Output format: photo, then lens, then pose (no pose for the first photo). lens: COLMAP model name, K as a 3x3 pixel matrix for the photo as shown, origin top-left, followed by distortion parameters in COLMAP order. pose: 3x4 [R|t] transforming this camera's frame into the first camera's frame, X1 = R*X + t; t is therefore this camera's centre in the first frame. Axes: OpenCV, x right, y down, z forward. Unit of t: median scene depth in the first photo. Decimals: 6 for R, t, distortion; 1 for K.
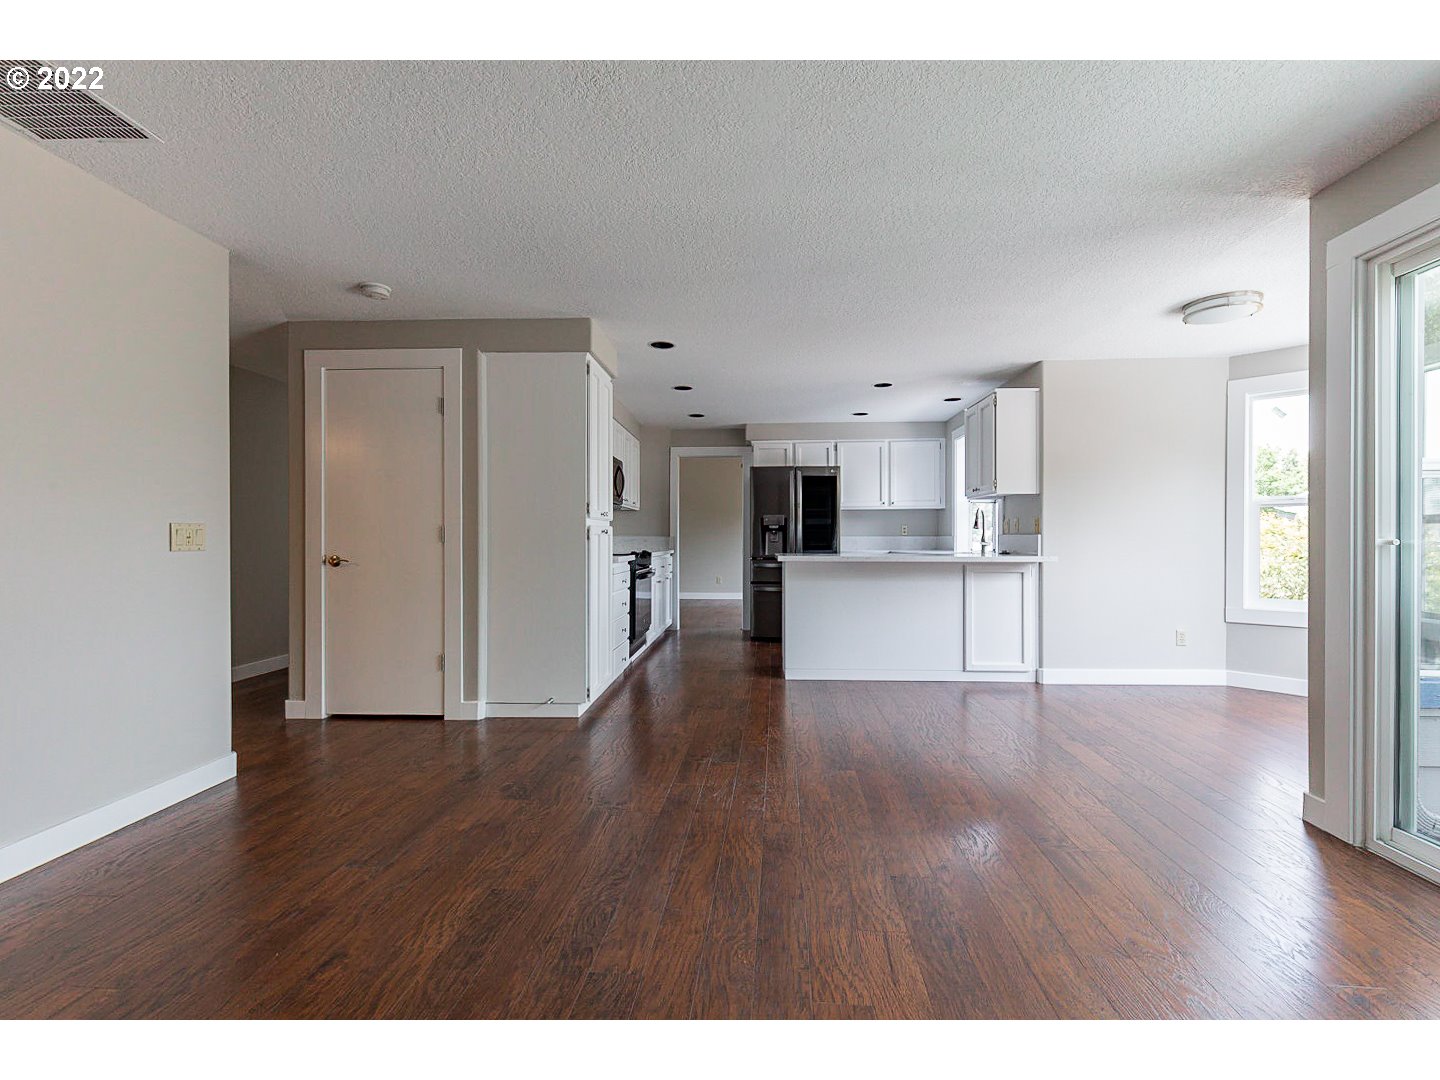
lens RADIAL K [[592.4, 0, 720.0], [0, 592.4, 540.0], [0, 0, 1]] dist [0.000294, -0.000004]
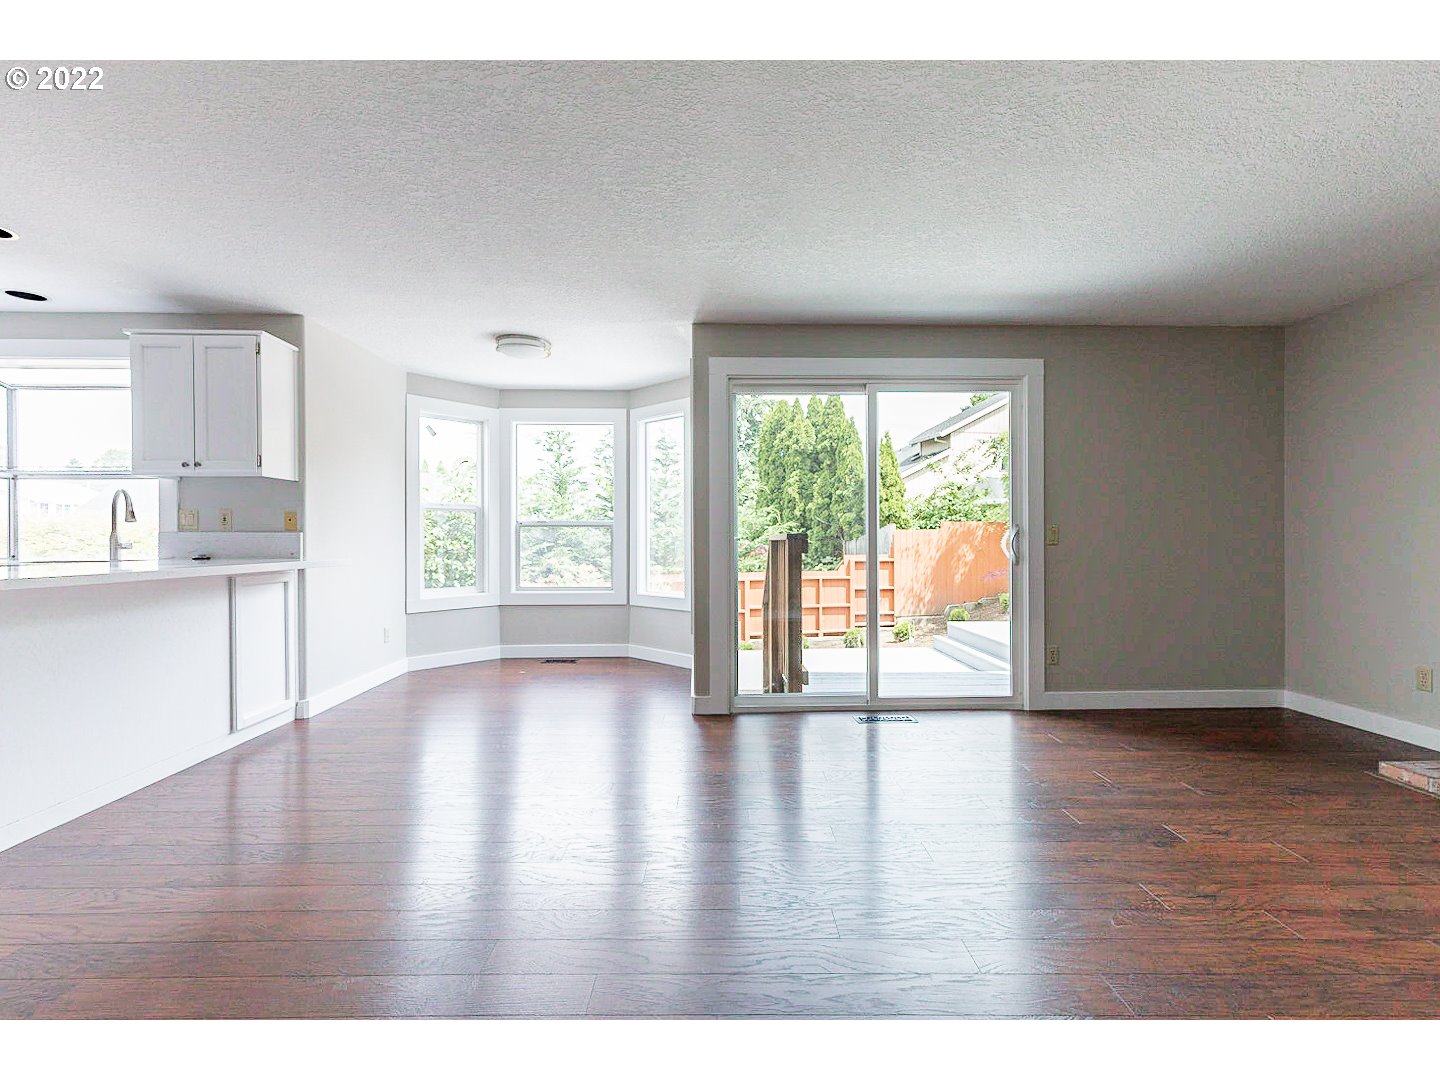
lens RADIAL K [[631.6, 0, 720.0], [0, 631.6, 540.0], [0, 0, 1]] dist [0.000920, 0.000117]
pose [[-0.061217, -0.003412, 0.998119, -0.342577], [0.001954, 0.999992, 0.003538, -0.001055], [-0.998123, 0.002167, -0.061210, 0.491227]]
